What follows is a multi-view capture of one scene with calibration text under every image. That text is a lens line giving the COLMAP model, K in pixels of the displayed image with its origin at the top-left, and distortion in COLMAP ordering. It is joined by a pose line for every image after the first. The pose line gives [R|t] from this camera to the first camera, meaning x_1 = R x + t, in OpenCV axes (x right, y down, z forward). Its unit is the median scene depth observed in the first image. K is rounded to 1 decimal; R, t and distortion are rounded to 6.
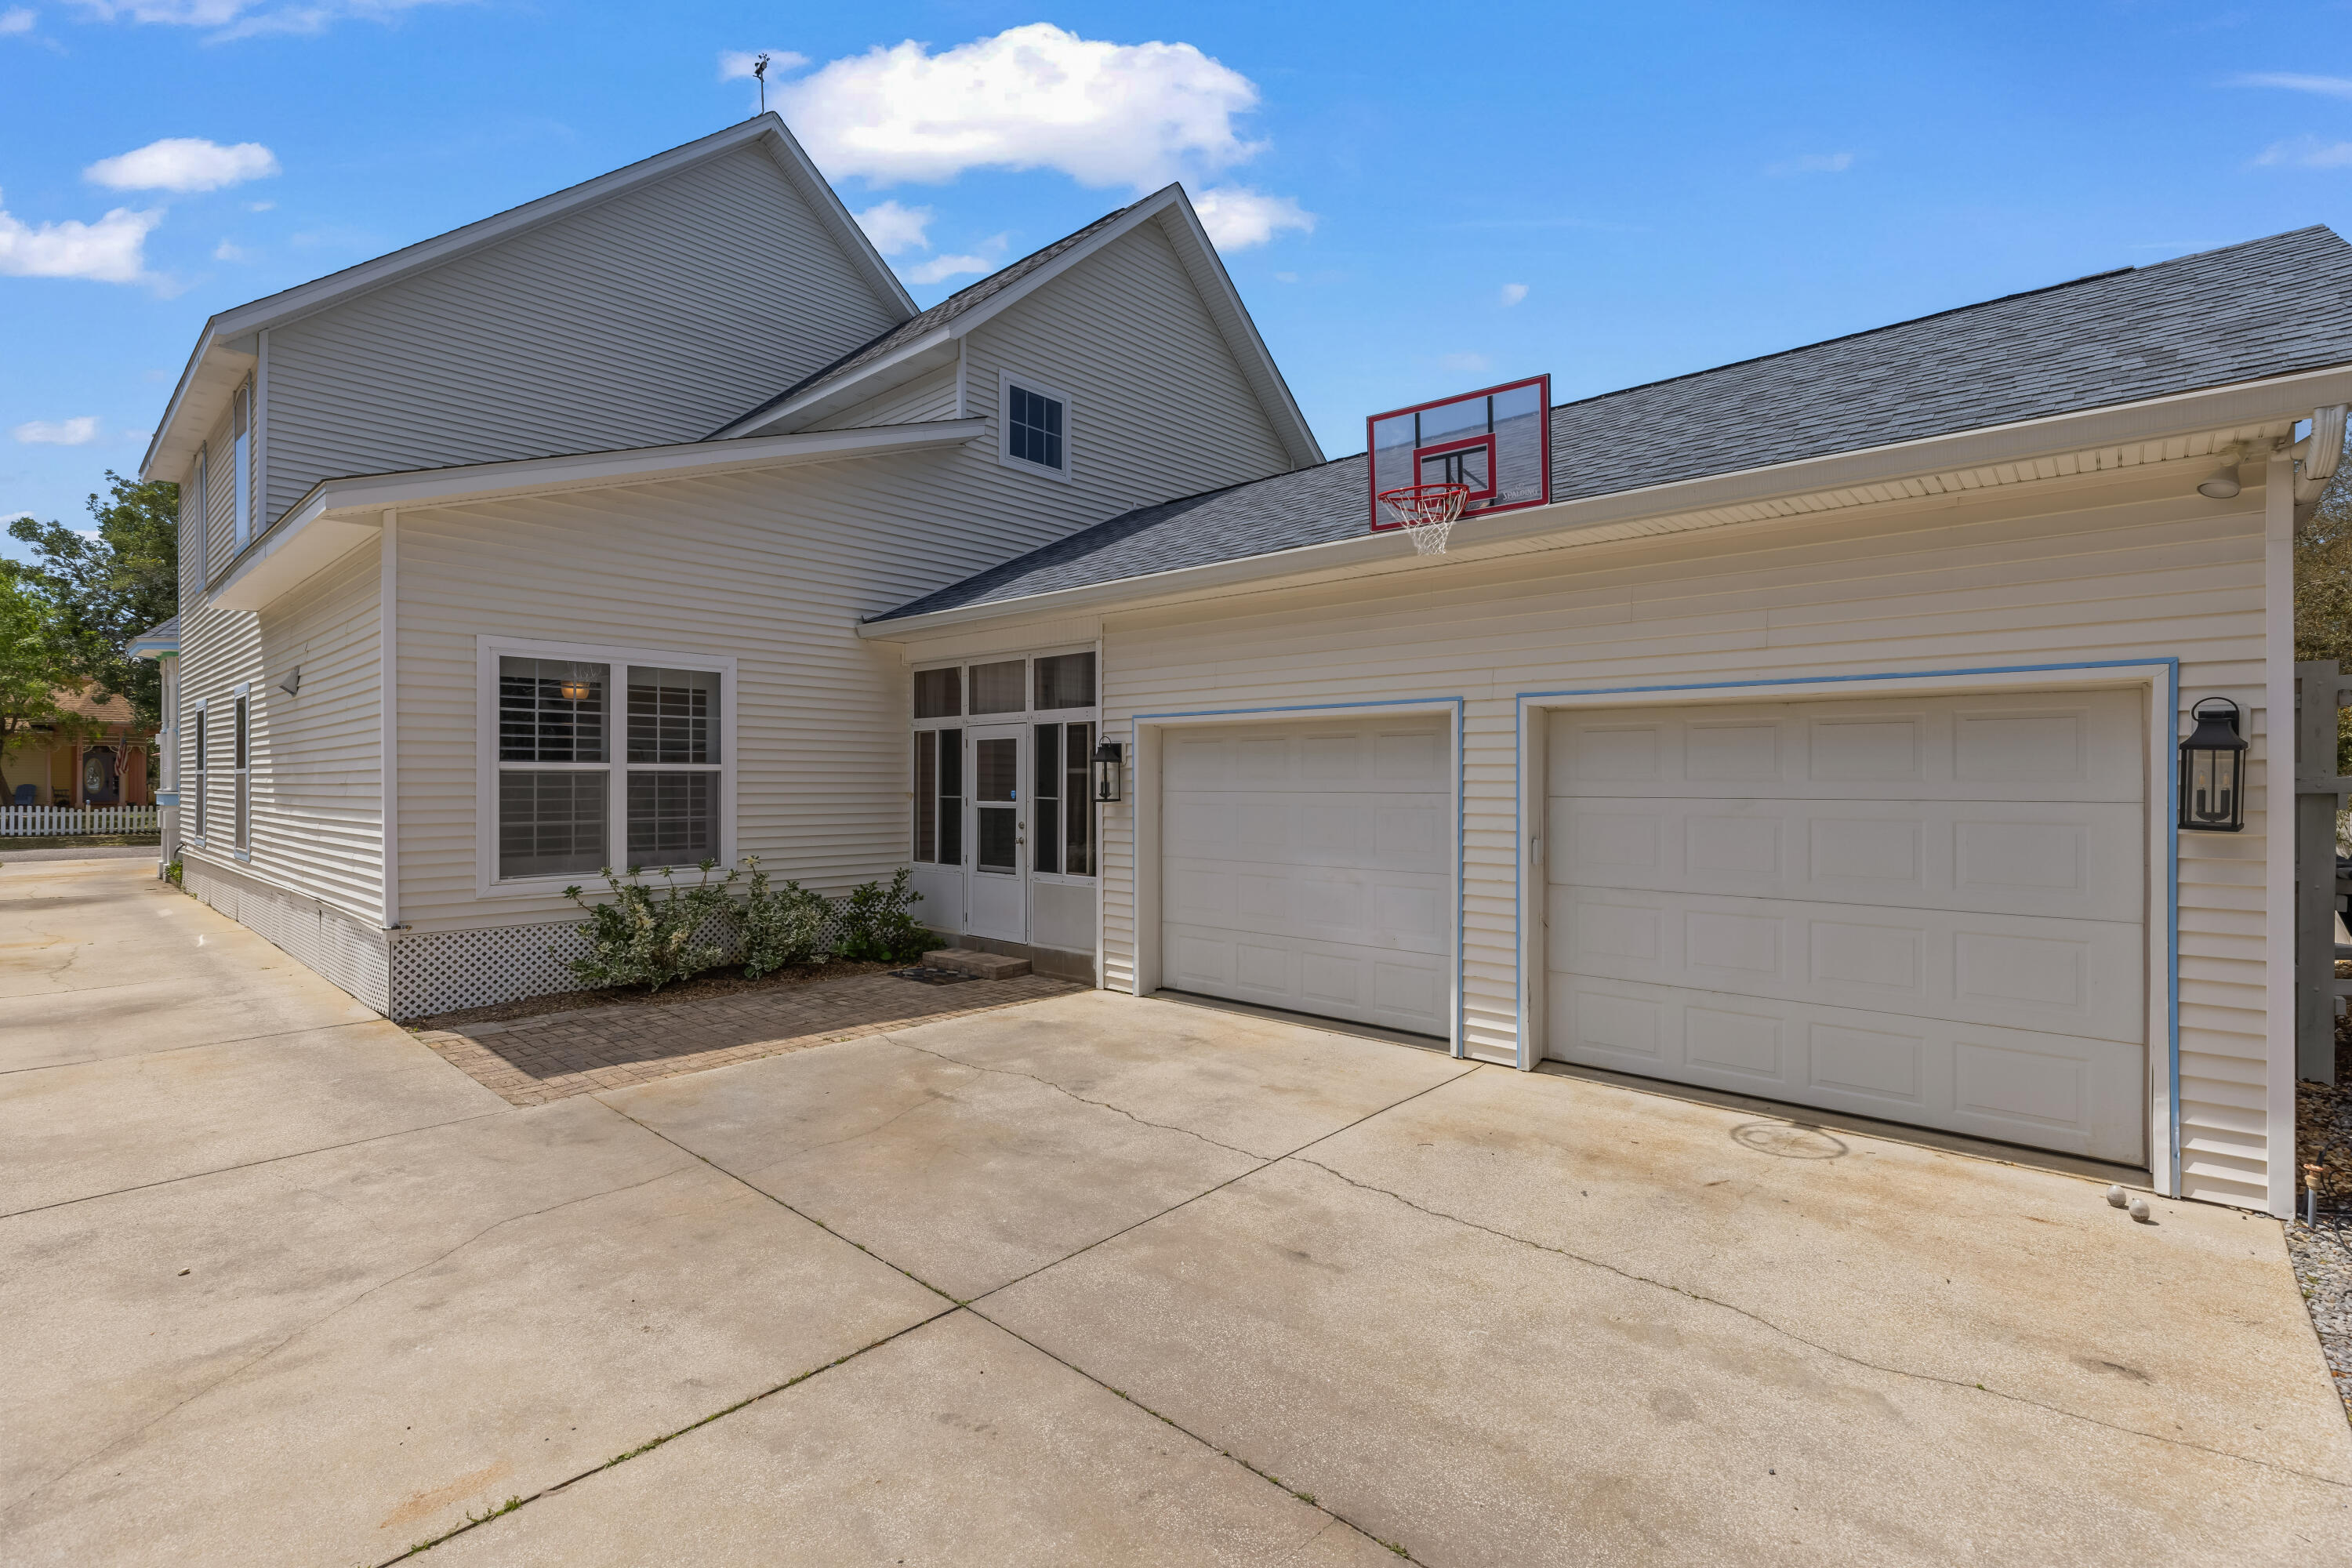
lens RADIAL K [[1047.1, 0, 1177.6], [0, 1047.1, 777.6], [0, 0, 1]] dist [0.008094, -0.000131]
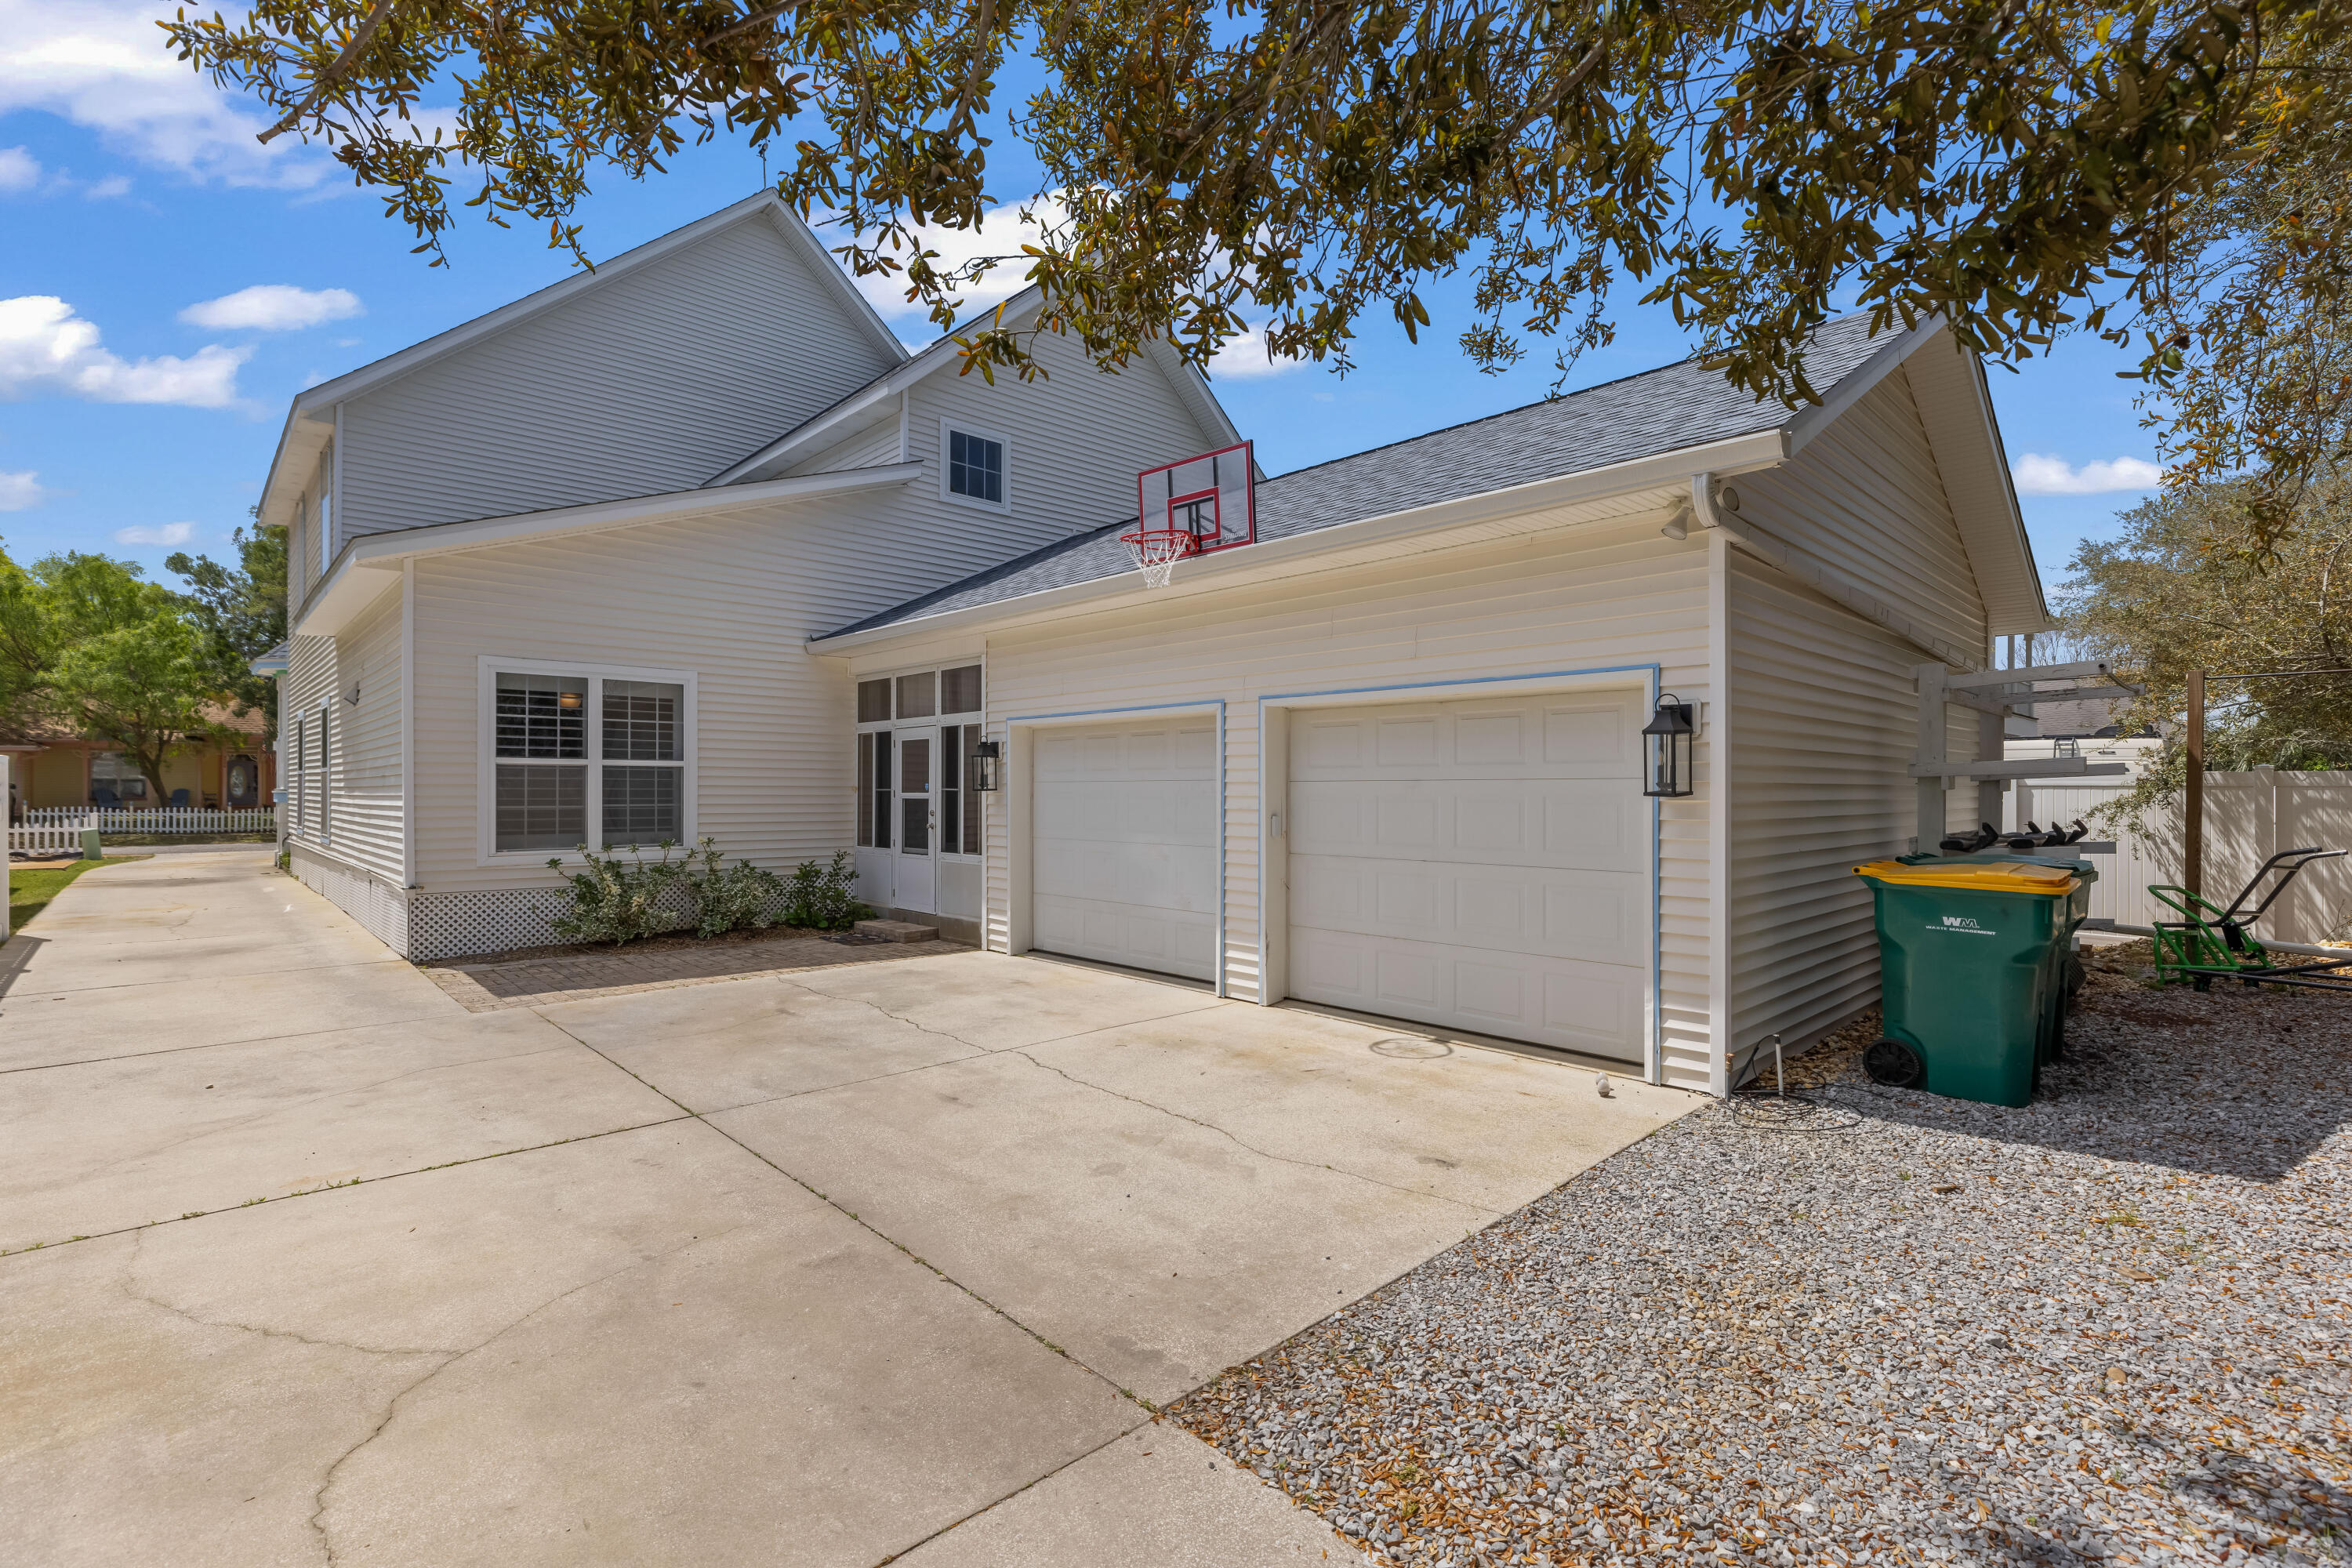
lens RADIAL K [[1057.8, 0, 1174.7], [0, 1057.8, 788.6], [0, 0, 1]] dist [0.007916, 0.000097]
pose [[0.996564, 0.000514, -0.082827, 0.245858], [-0.000453, 1.000000, 0.000764, 0.019416], [0.082827, -0.000724, 0.996564, -0.175888]]
